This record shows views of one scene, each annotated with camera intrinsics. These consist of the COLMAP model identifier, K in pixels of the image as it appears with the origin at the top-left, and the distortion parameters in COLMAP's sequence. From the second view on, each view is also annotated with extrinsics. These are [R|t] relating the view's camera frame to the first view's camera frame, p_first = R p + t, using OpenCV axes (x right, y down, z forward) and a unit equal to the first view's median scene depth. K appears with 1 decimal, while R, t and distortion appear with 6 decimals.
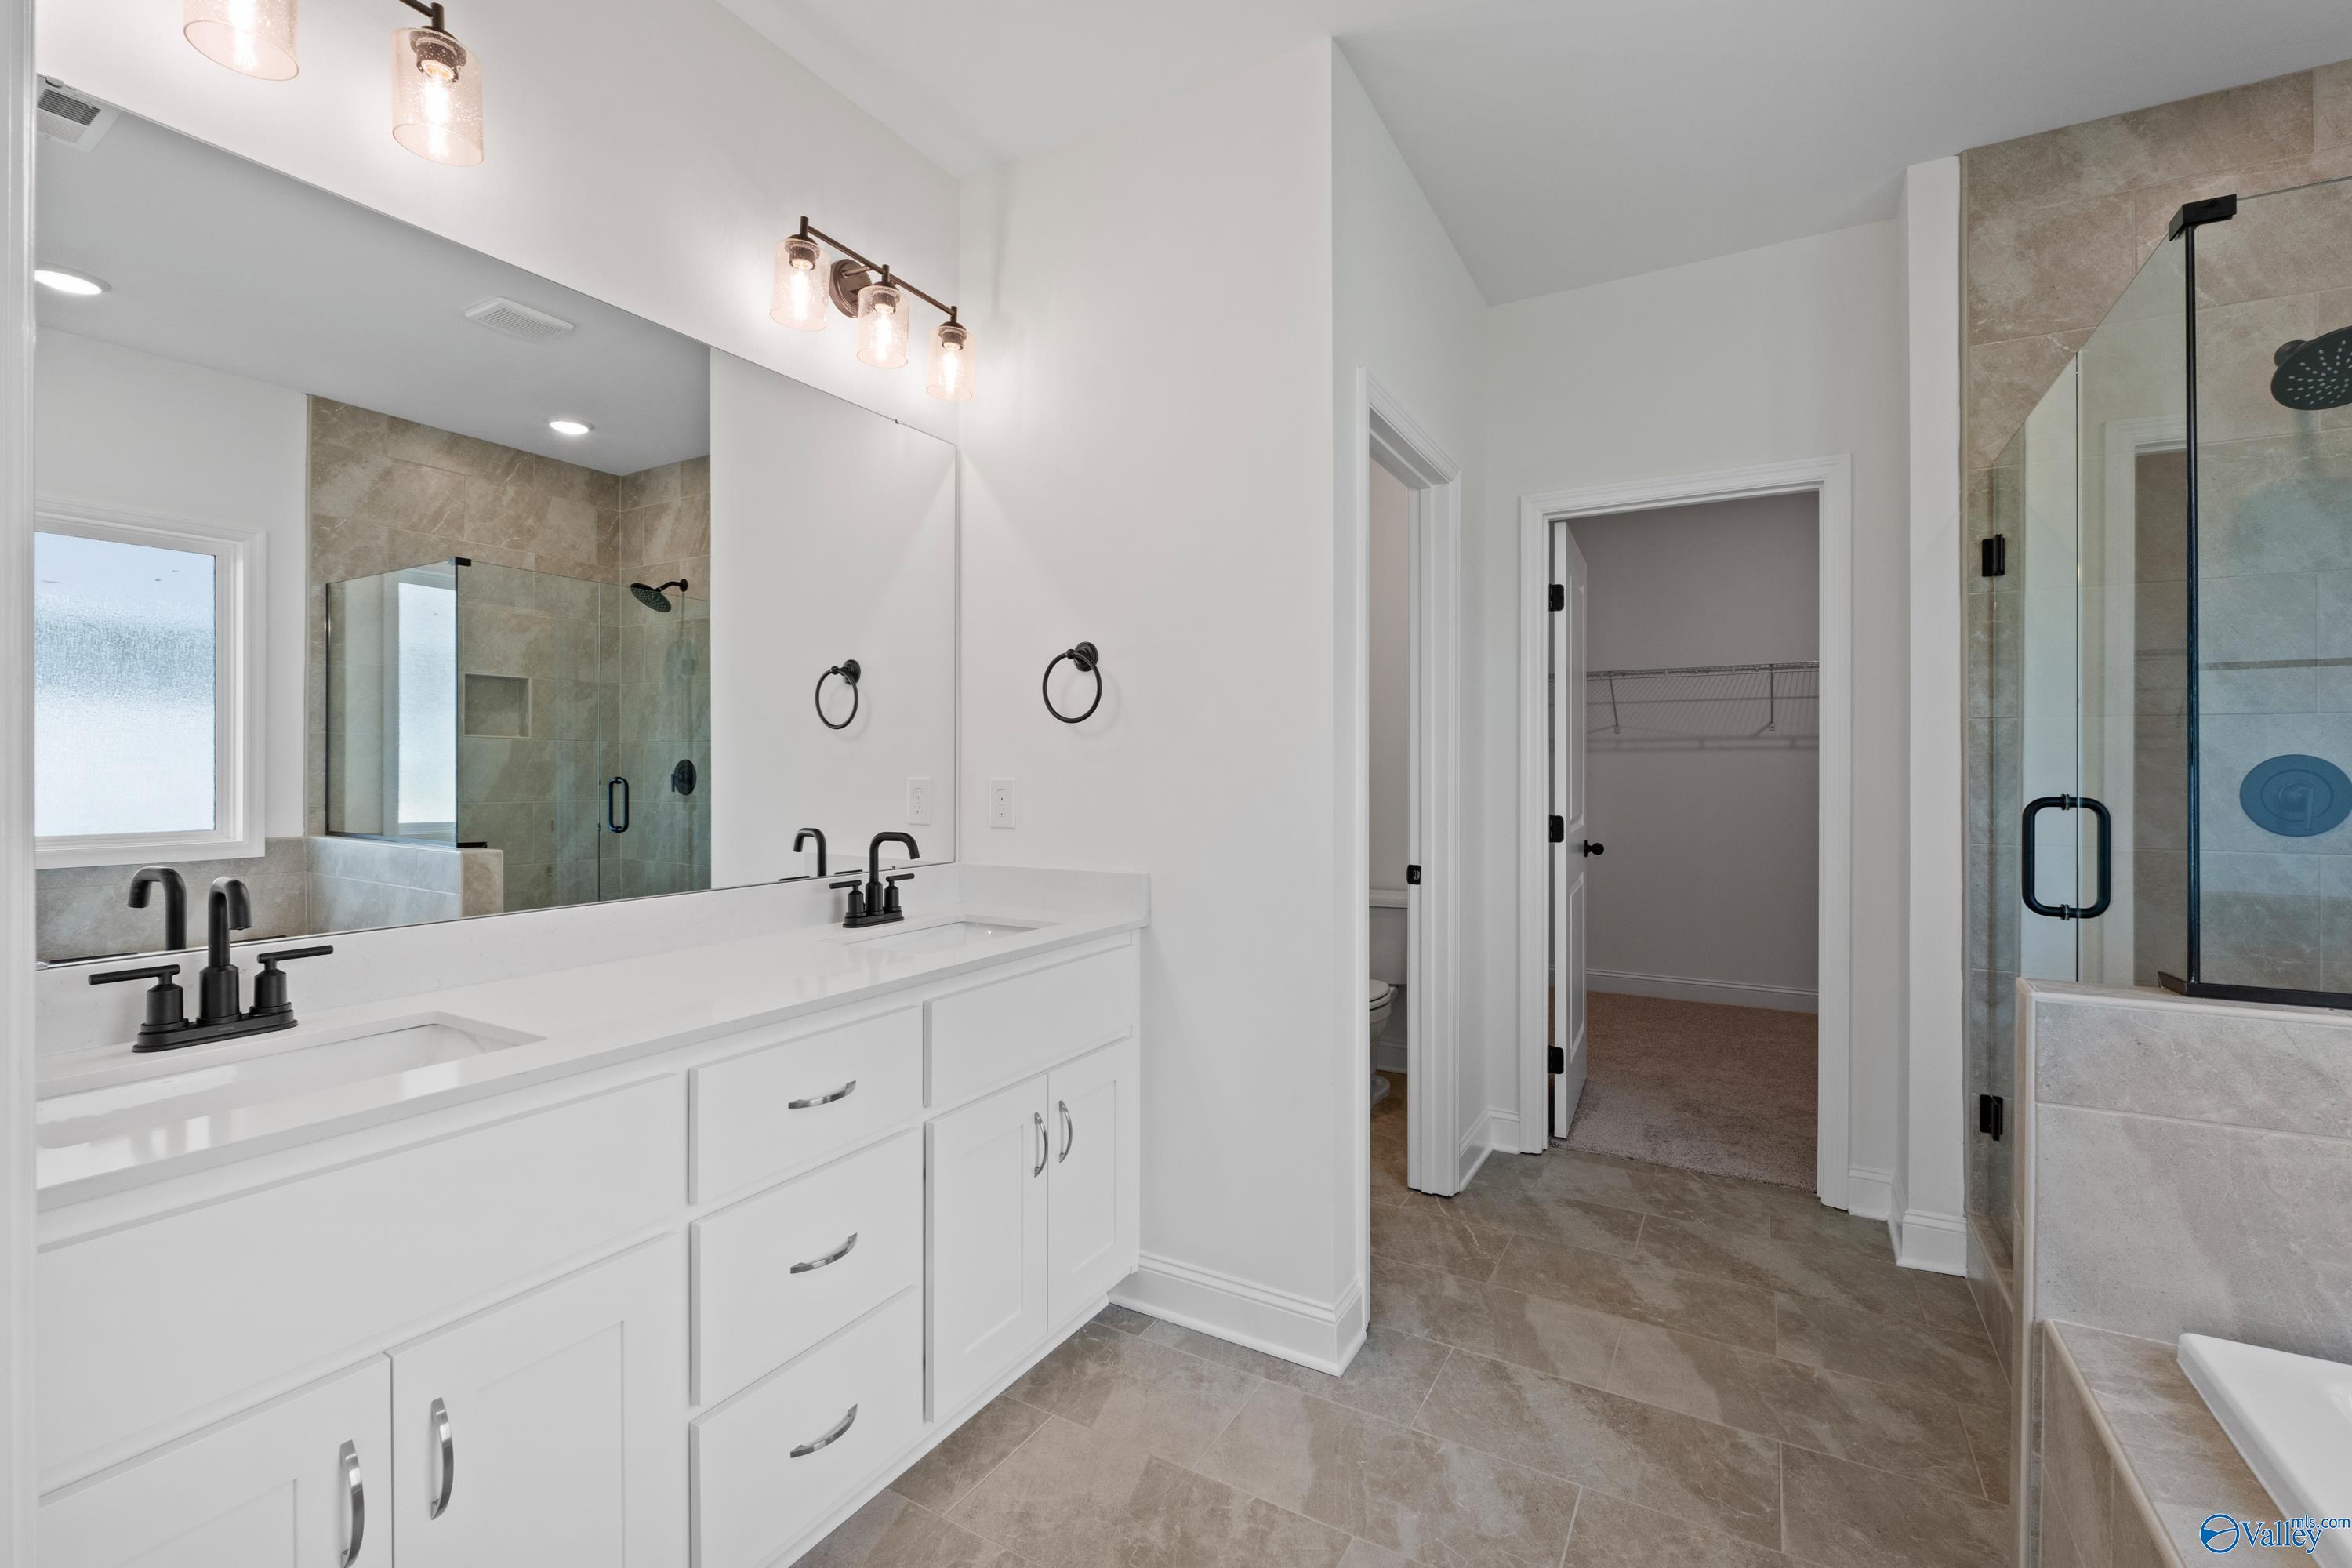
lens RADIAL K [[998.7, 0, 1187.7], [0, 998.7, 772.8], [0, 0, 1]] dist [-0.003515, -0.000454]
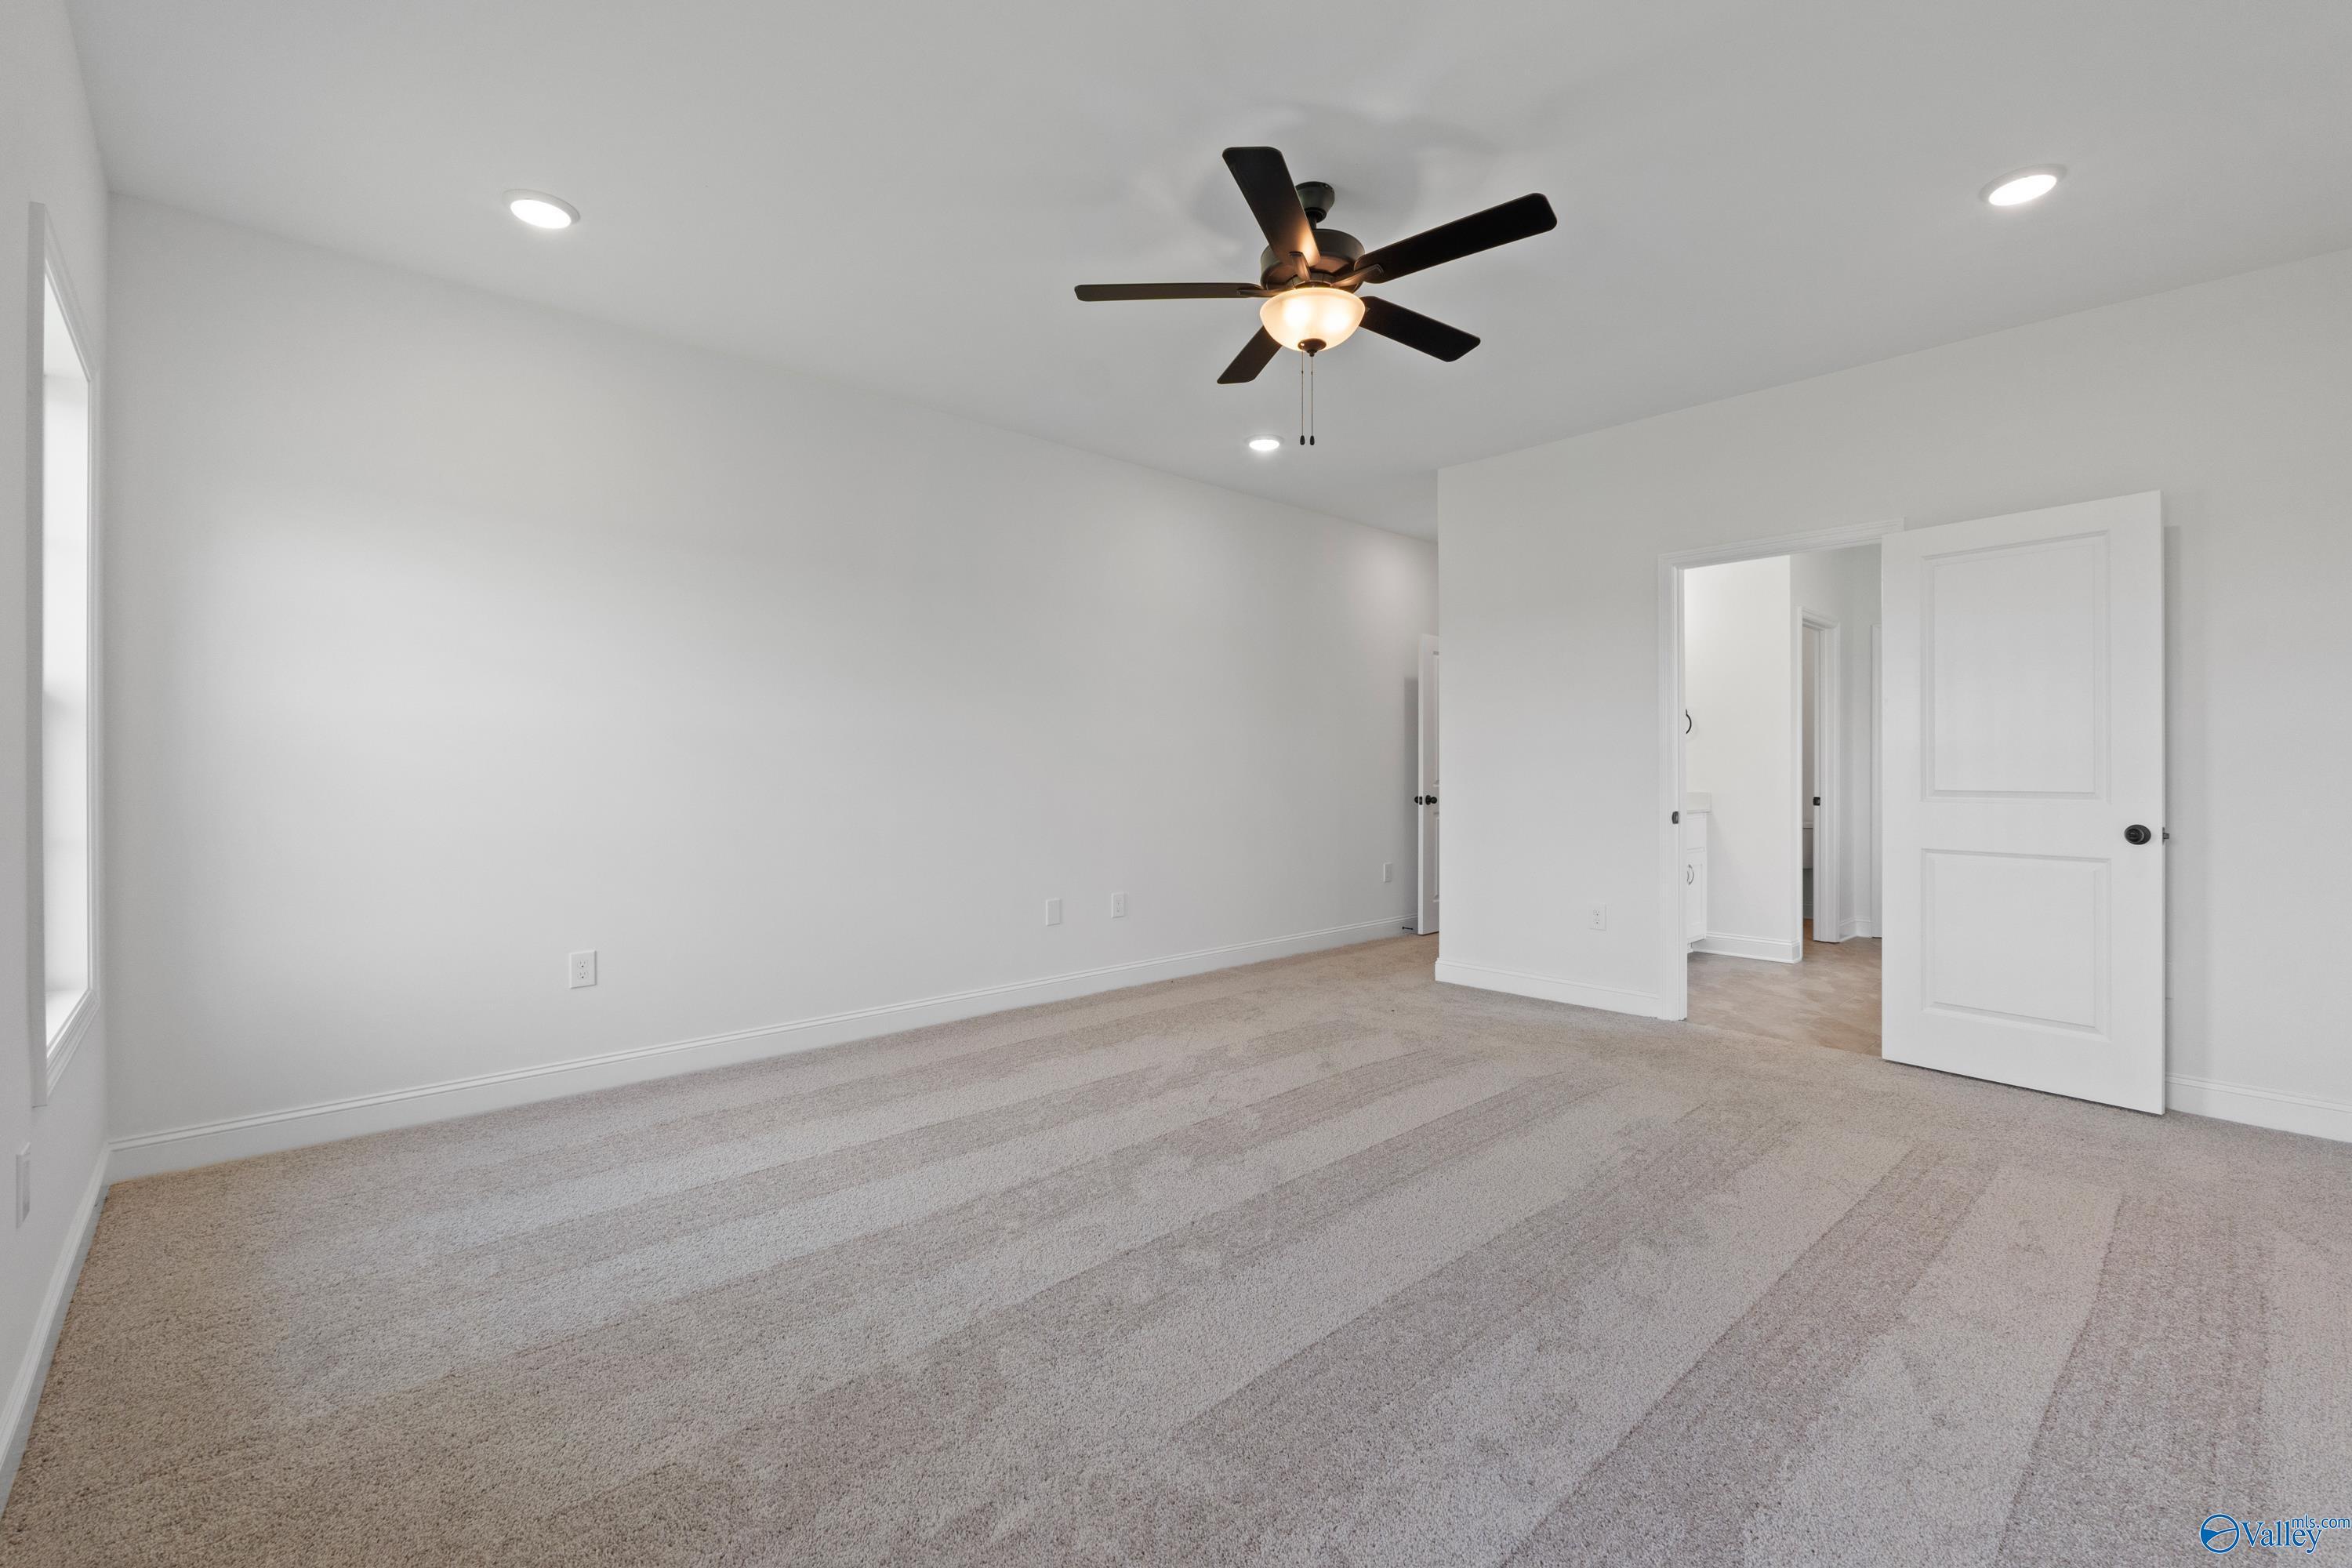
lens RADIAL K [[998.7, 0, 1187.7], [0, 998.7, 772.8], [0, 0, 1]] dist [-0.003515, -0.000454]
pose [[0.953257, -0.001484, -0.302156, -0.579414], [0.000516, 0.999994, -0.003284, 0.056666], [0.302159, 0.002974, 0.953253, -2.045181]]
